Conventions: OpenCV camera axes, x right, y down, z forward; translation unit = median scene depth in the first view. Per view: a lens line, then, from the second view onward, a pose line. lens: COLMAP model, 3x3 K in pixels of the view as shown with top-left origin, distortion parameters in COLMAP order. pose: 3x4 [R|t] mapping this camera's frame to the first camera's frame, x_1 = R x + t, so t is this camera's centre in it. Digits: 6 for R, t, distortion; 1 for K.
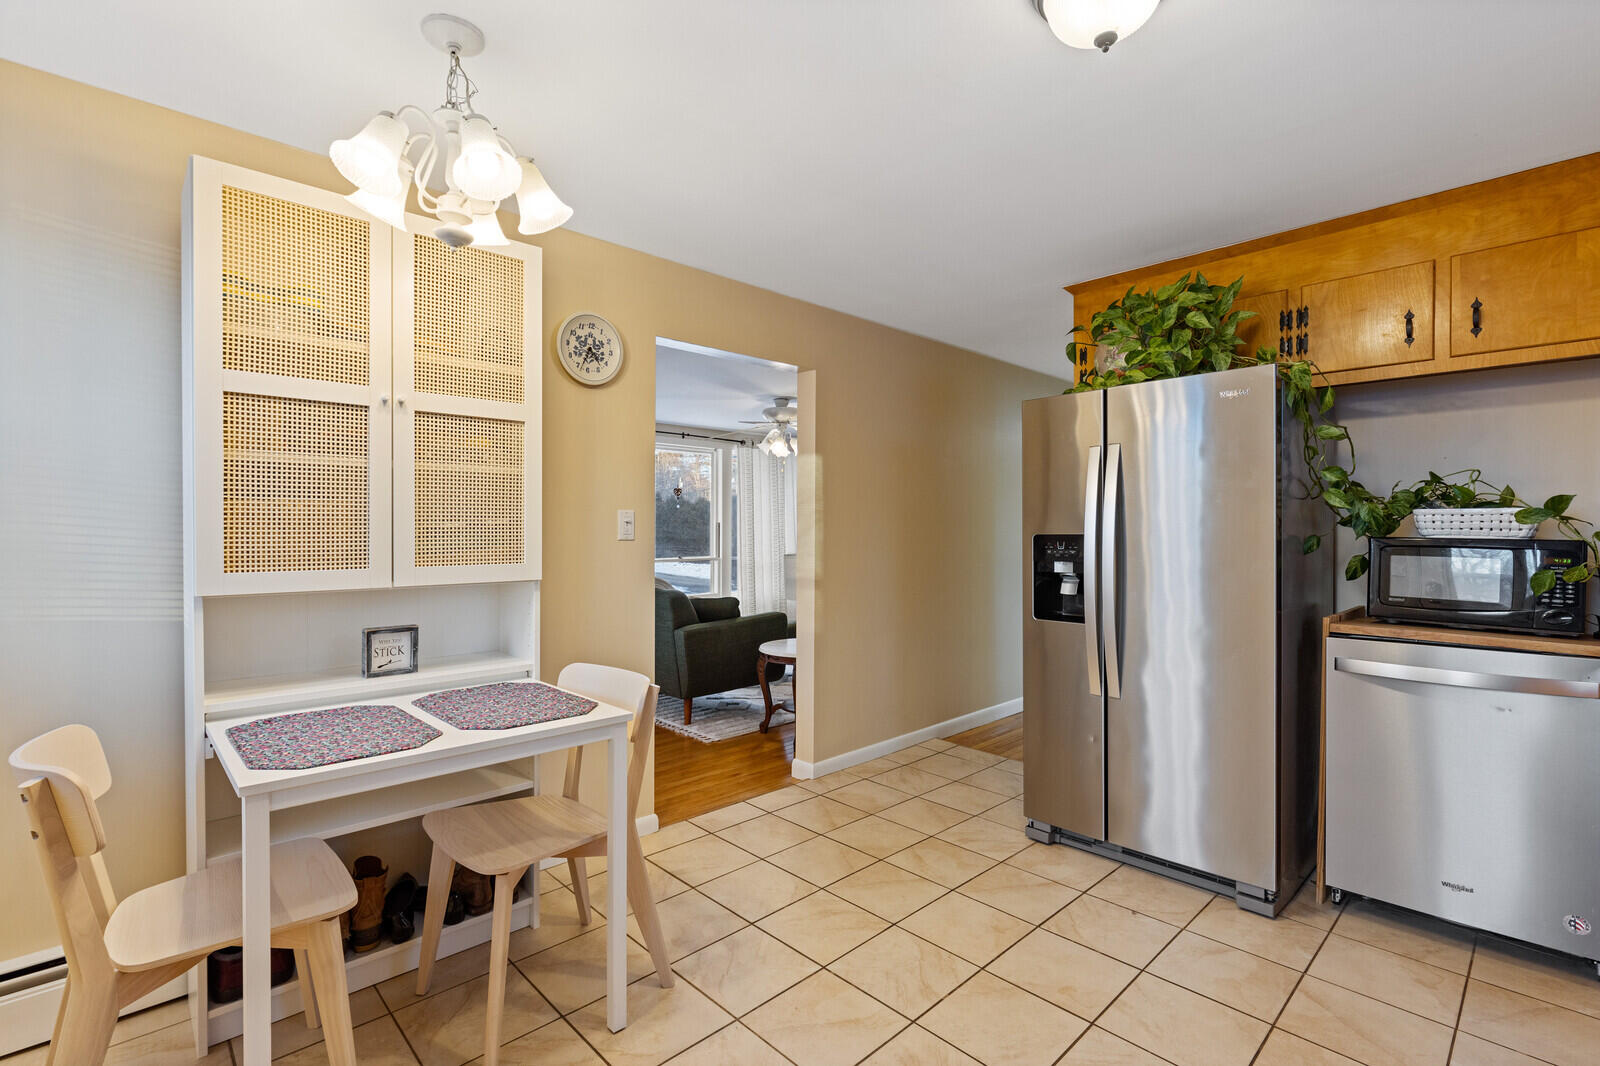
lens RADIAL K [[730.8, 0, 790.4], [0, 730.8, 516.5], [0, 0, 1]] dist [0.001992, -0.003708]
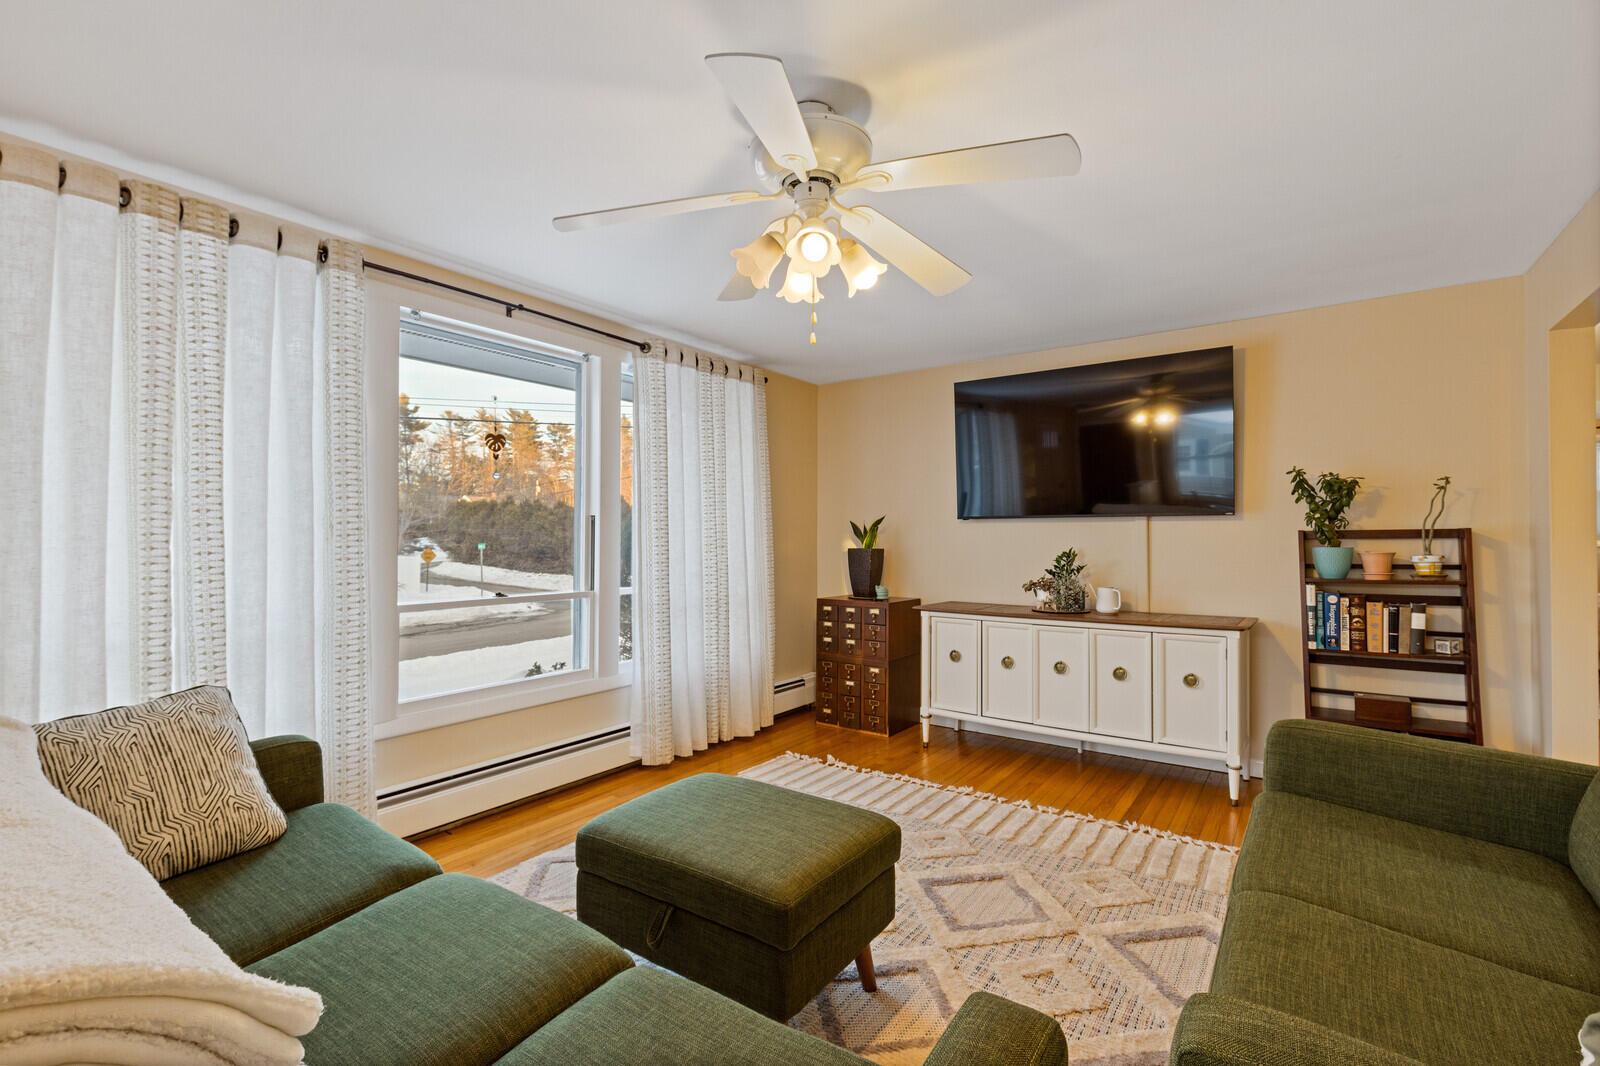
lens RADIAL K [[730.8, 0, 790.4], [0, 730.8, 516.5], [0, 0, 1]] dist [0.001992, -0.003708]
pose [[0.983225, 0.006366, 0.182283, -0.057766], [-0.004362, 0.999926, -0.011394, 0.014170], [-0.182342, 0.010408, 0.983180, 0.512502]]
